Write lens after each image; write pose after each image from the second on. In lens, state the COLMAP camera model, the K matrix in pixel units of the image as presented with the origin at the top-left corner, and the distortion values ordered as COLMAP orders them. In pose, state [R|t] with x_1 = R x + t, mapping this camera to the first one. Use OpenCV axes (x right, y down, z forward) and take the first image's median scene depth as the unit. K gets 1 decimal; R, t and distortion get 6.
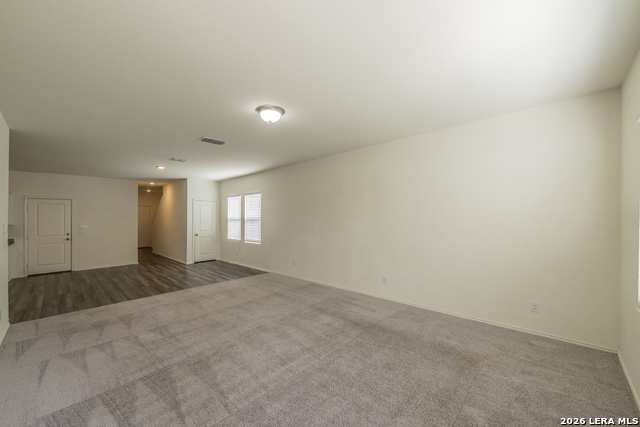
lens RADIAL K [[252.7, 0, 319.9], [0, 252.7, 214.3], [0, 0, 1]] dist [-0.003876, -0.000315]
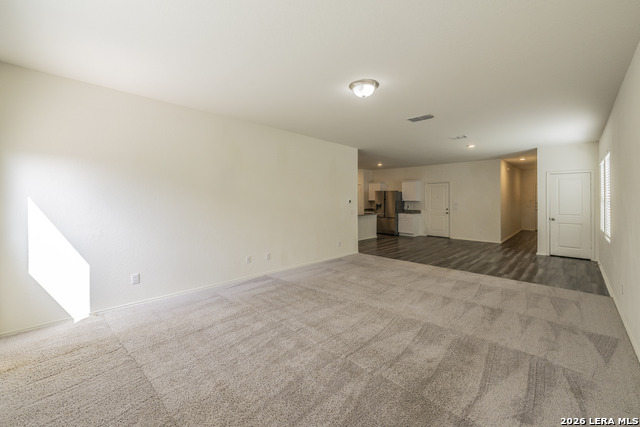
lens RADIAL K [[252.7, 0, 319.0], [0, 252.7, 199.1], [0, 0, 1]] dist [-0.003876, -0.000315]
pose [[-0.007784, 0.009615, -0.999923, 0.647495], [0.012068, 0.999882, 0.009521, 0.011132], [0.999897, -0.011993, -0.007899, 0.694033]]
